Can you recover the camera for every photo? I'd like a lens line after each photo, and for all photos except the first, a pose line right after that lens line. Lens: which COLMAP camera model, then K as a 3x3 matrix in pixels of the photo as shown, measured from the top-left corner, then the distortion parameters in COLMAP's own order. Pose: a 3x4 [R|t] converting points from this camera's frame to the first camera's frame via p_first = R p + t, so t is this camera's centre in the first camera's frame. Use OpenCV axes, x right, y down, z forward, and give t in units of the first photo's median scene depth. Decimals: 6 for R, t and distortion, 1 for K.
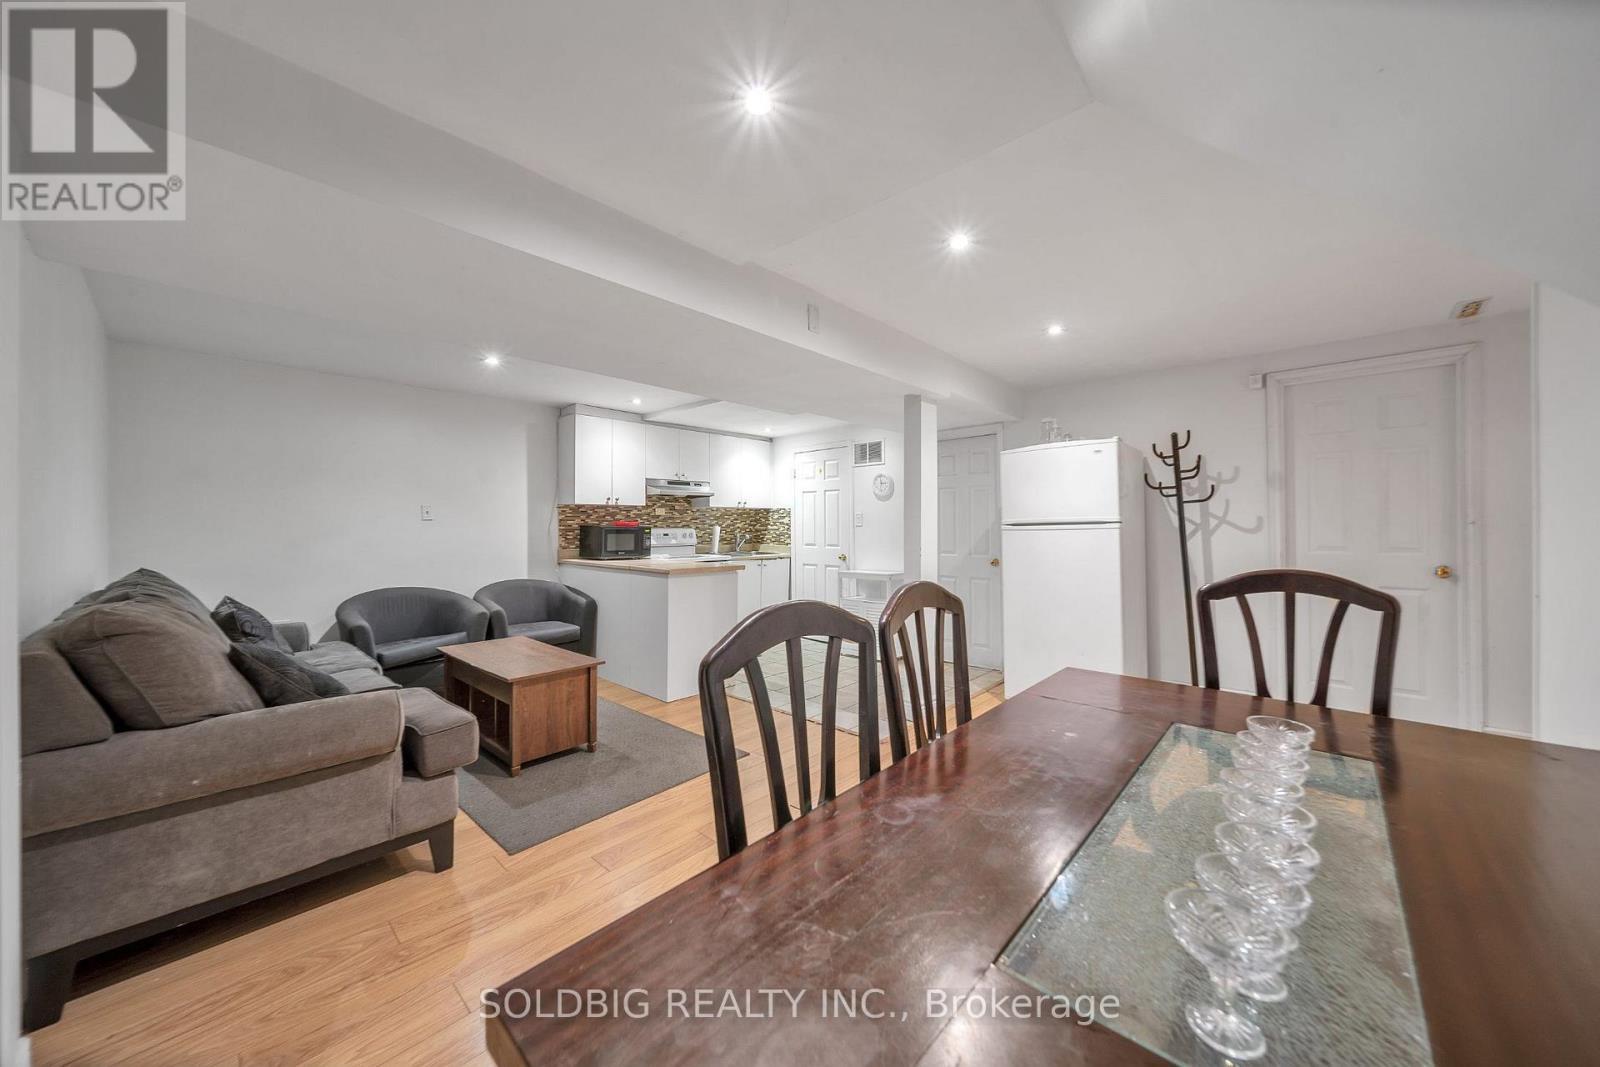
lens RADIAL K [[565.3, 0, 790.1], [0, 565.3, 526.1], [0, 0, 1]] dist [-0.010679, -0.000002]
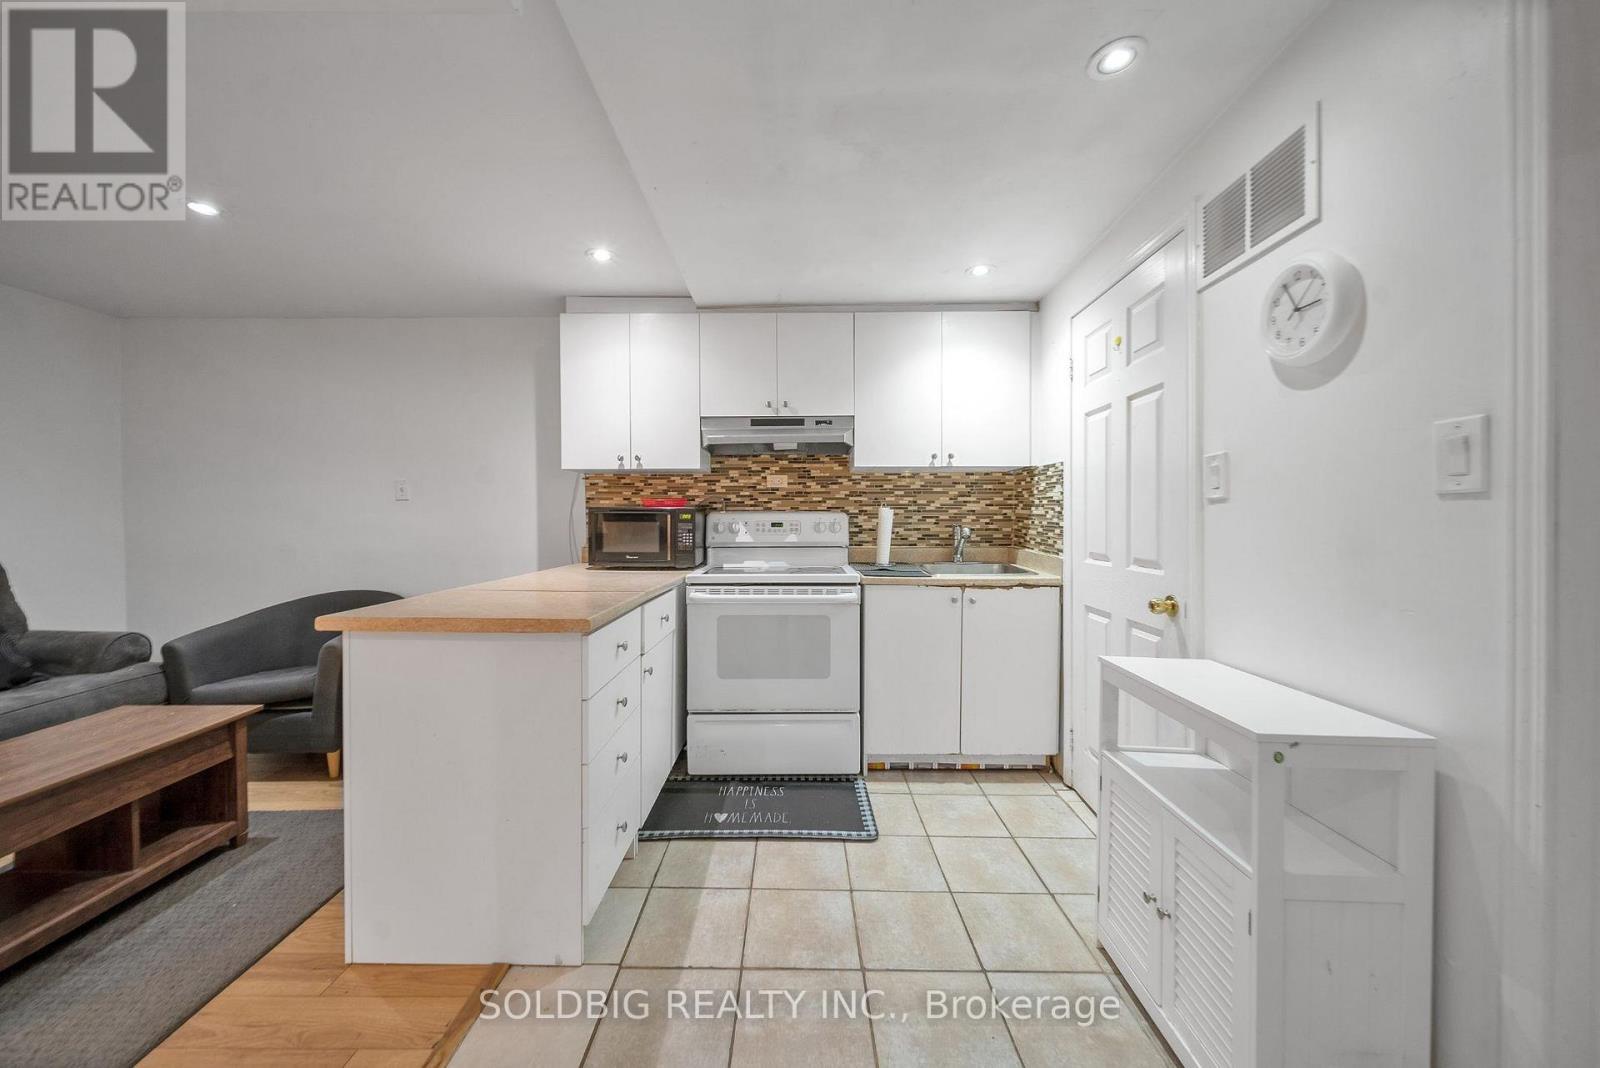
lens RADIAL K [[565.3, 0, 790.1], [0, 565.3, 526.6], [0, 0, 1]] dist [-0.010679, -0.000002]
pose [[0.681833, 0.013140, -0.731390, 0.175025], [-0.000428, 0.999846, 0.017564, 0.007890], [0.731508, -0.011663, 0.681734, 0.643720]]
